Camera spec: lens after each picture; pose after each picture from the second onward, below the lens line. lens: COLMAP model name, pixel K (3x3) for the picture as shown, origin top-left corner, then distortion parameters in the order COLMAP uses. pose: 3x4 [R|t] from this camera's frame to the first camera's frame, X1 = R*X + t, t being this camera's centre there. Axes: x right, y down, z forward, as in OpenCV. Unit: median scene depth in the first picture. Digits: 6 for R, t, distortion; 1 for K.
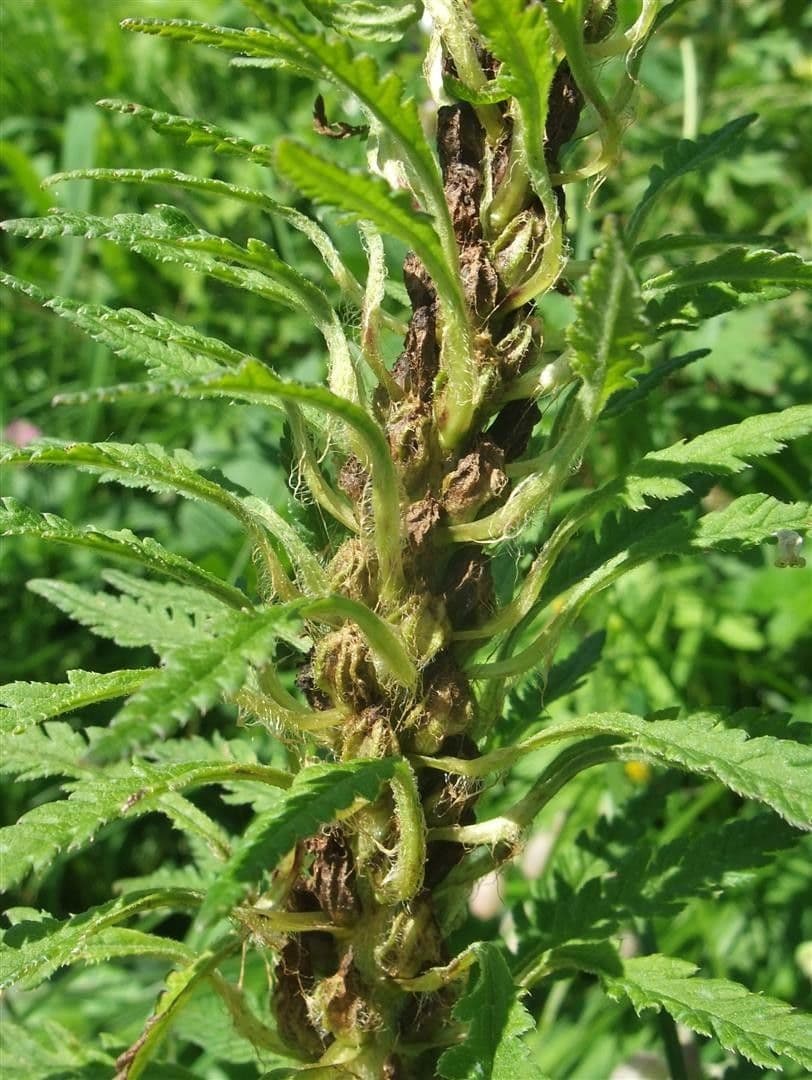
lens RADIAL K [[1540.0, 0, 403.4], [0, 1540.0, 538.7], [0, 0, 1]] dist [-0.097930, 0.000000]
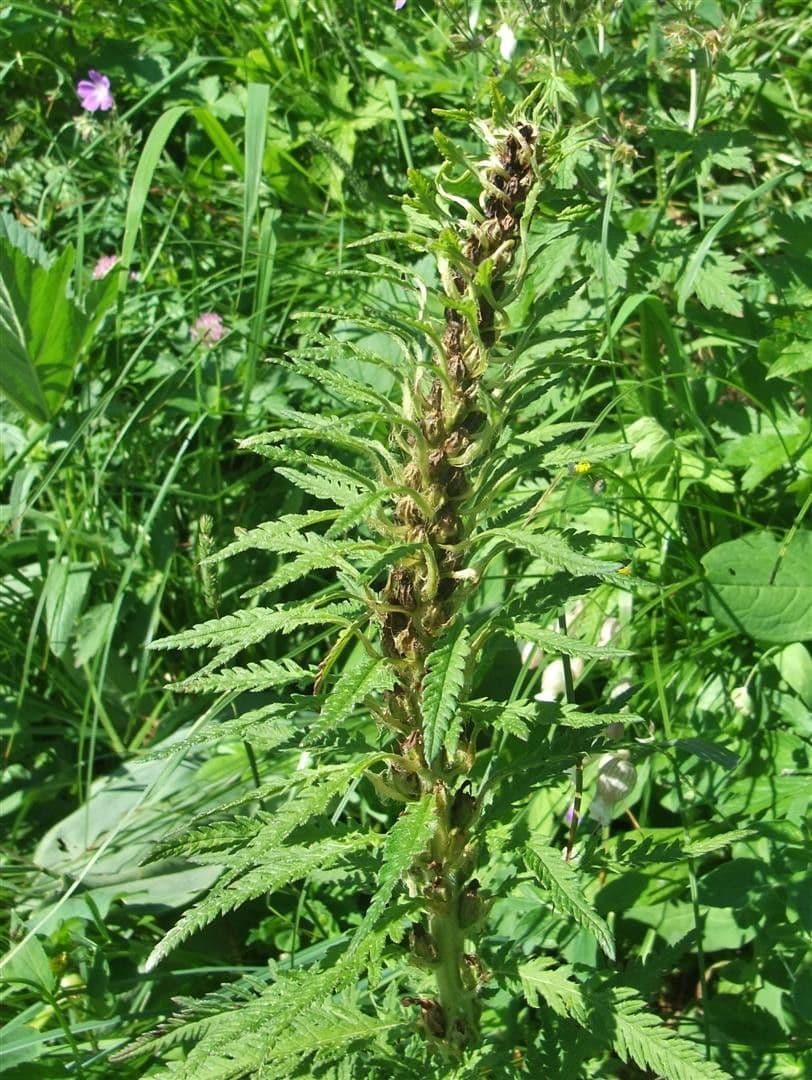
lens RADIAL K [[1214.9, 0, 404.5], [0, 1214.9, 538.2], [0, 0, 1]] dist [-0.029294, 0.000000]
pose [[0.996776, 0.016745, -0.078471, 0.120069], [-0.007585, 0.993267, 0.115601, -0.110711], [0.079878, -0.114633, 0.990191, -1.083750]]
